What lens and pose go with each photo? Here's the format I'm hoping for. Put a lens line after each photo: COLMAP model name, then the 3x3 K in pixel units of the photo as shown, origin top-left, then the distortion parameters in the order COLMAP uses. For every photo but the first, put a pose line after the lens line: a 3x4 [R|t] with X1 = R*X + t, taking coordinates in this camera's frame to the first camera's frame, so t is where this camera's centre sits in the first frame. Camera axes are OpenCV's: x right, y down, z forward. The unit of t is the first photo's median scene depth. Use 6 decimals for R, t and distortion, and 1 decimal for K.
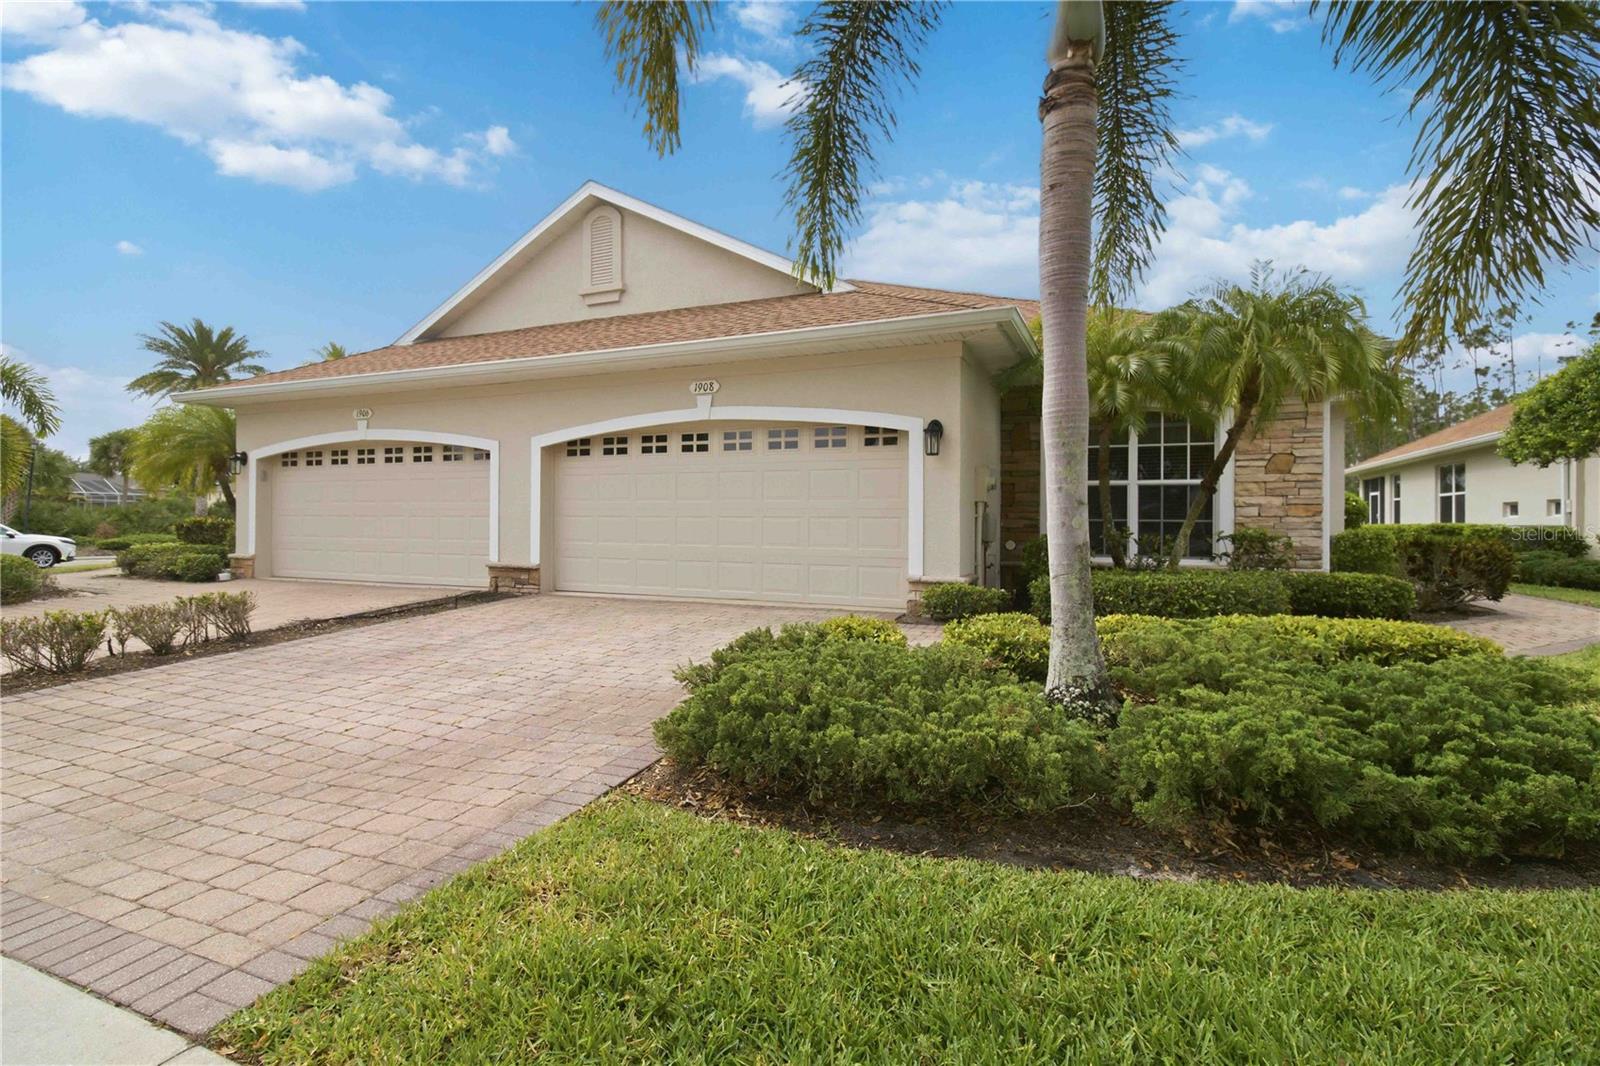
lens RADIAL K [[746.7, 0, 802.8], [0, 746.7, 523.9], [0, 0, 1]] dist [0.021130, -0.016027]
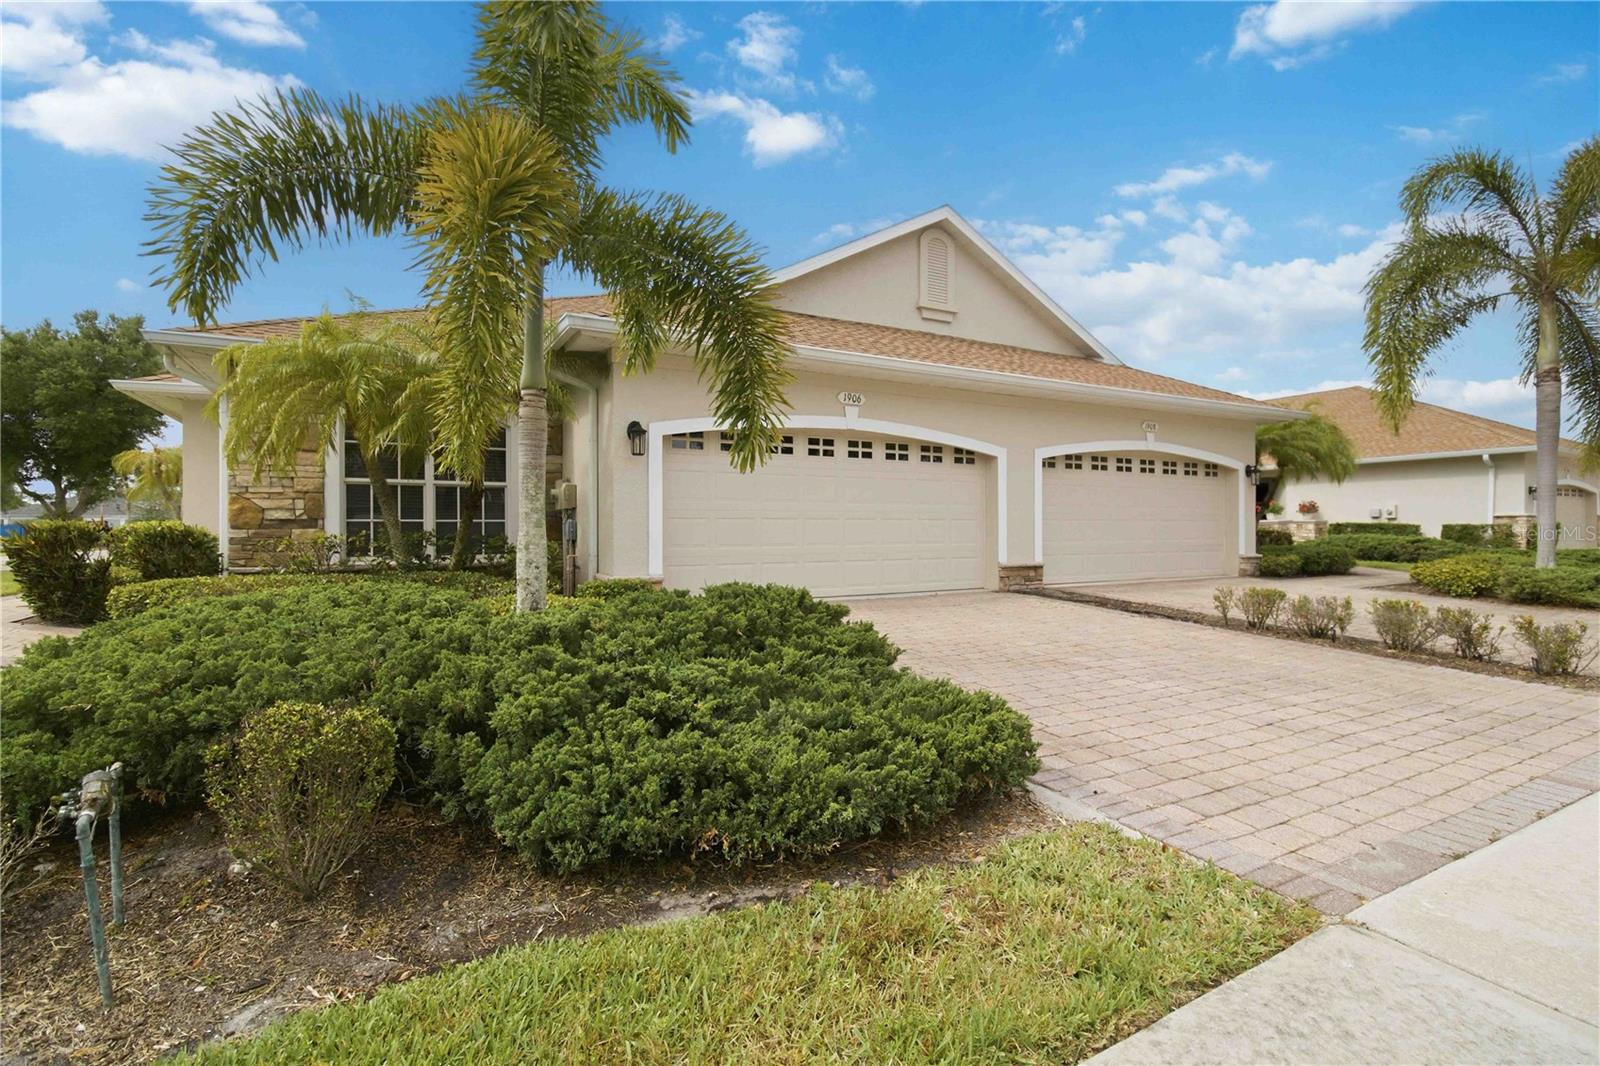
lens RADIAL K [[739.9, 0, 800.7], [0, 739.9, 525.7], [0, 0, 1]] dist [0.020583, -0.015099]
pose [[0.610600, -0.004162, 0.791928, -1.445508], [0.008940, 0.999959, -0.001637, -0.002246], [-0.791889, 0.008080, 0.610612, 0.601851]]
